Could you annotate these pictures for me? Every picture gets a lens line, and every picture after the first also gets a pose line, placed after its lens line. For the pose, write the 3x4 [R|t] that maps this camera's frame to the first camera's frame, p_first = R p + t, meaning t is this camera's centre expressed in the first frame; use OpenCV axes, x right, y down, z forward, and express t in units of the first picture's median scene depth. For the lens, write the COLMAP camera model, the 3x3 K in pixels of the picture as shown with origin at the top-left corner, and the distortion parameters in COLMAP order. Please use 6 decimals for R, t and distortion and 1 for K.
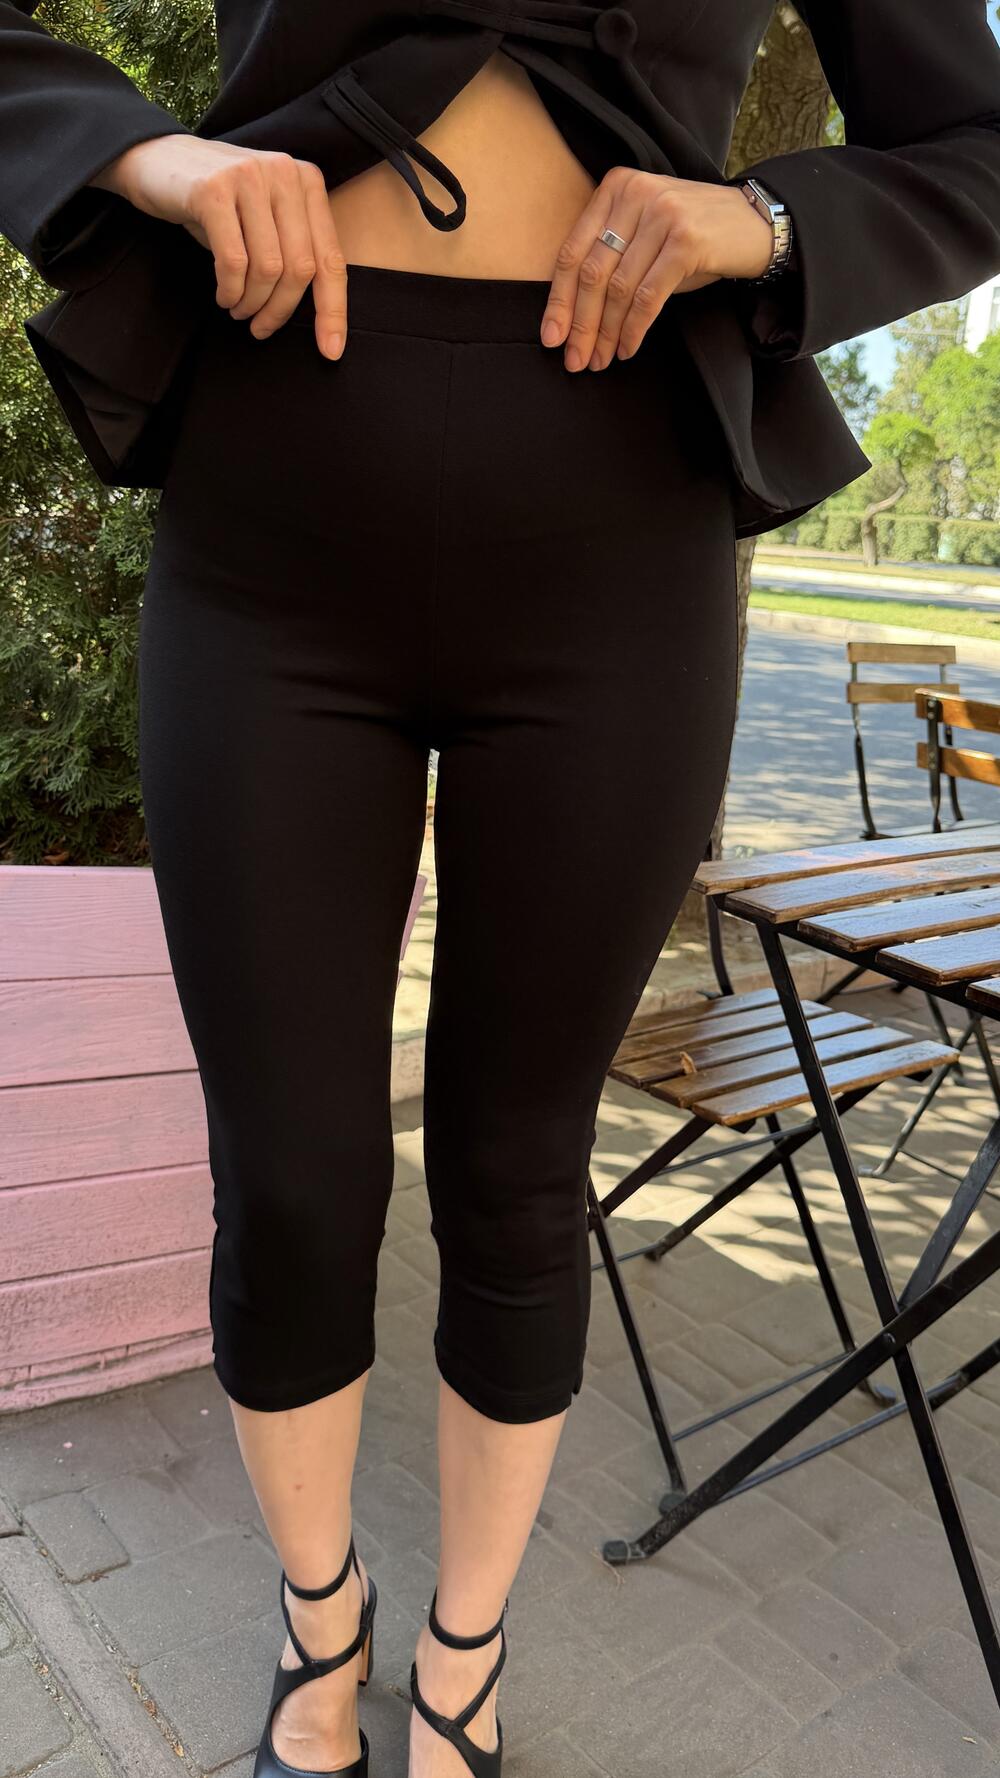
lens RADIAL K [[1395.5, 0, 500.0], [0, 1395.5, 889.0], [0, 0, 1]] dist [0.004016, 0.003507]
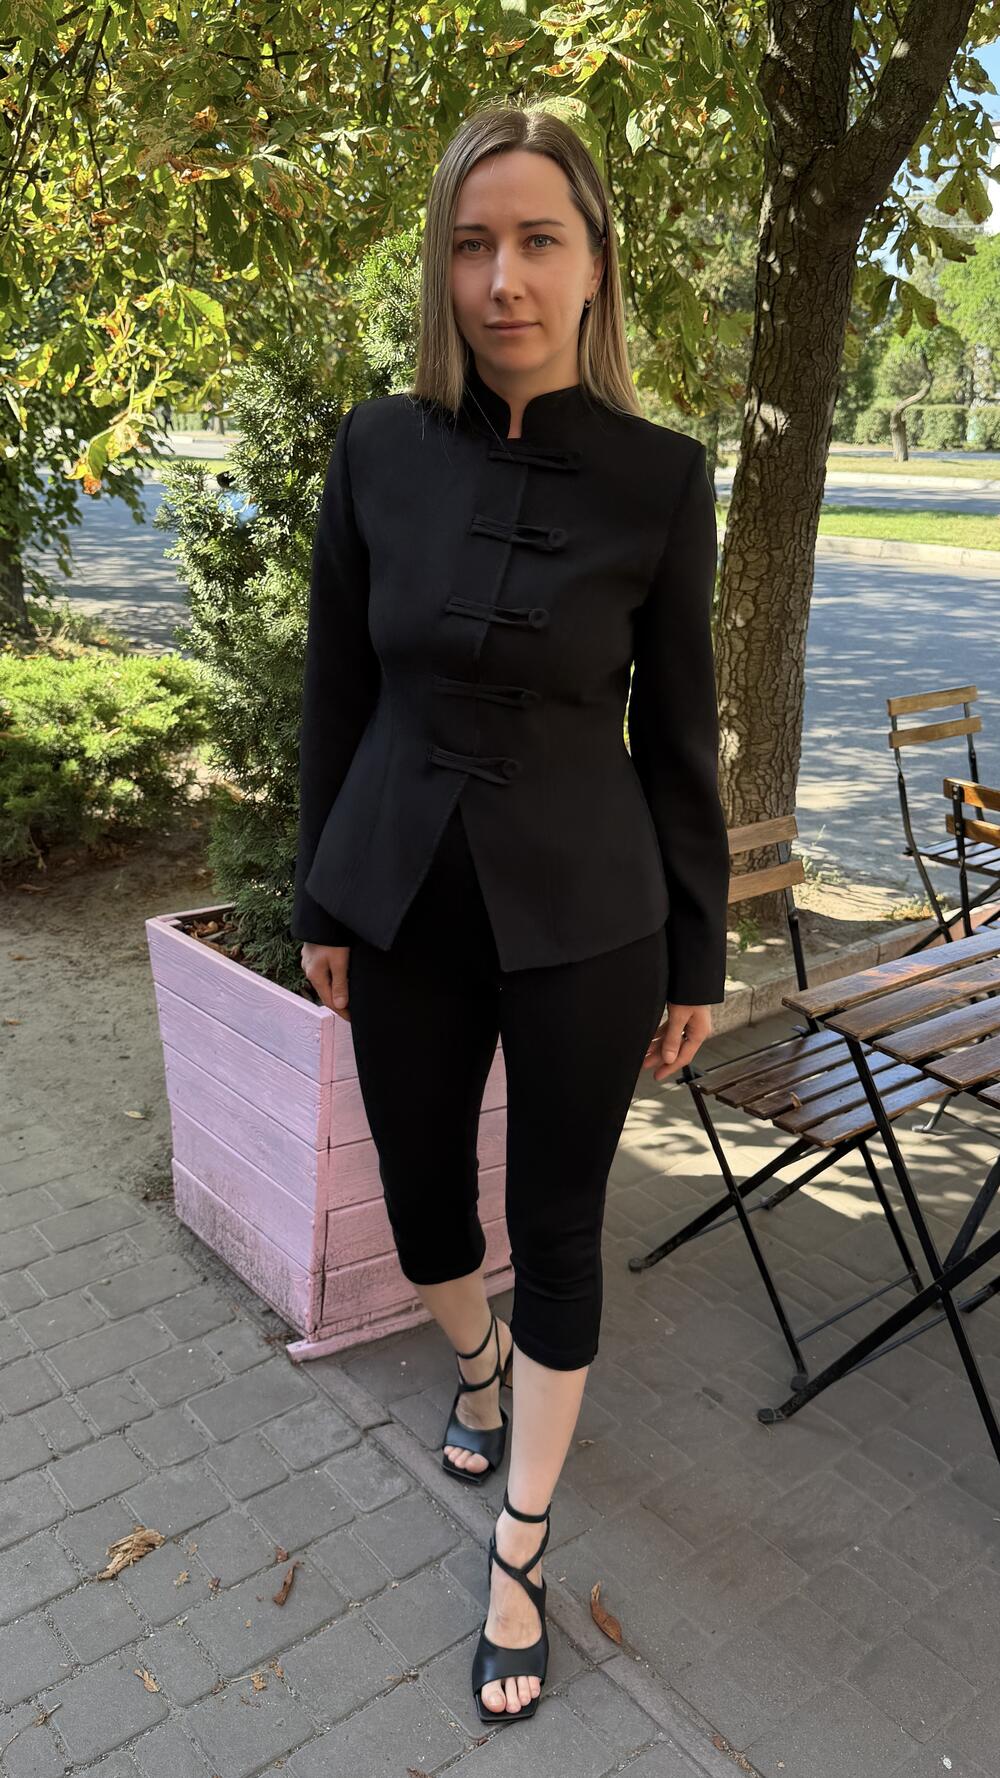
lens RADIAL K [[1321.3, 0, 518.0], [0, 1321.3, 882.5], [0, 0, 1]] dist [0.003395, 0.011910]
pose [[0.997885, -0.055726, -0.033461, -0.102416], [0.057847, 0.996128, 0.066209, -0.213748], [0.029642, -0.068005, 0.997245, -0.404936]]
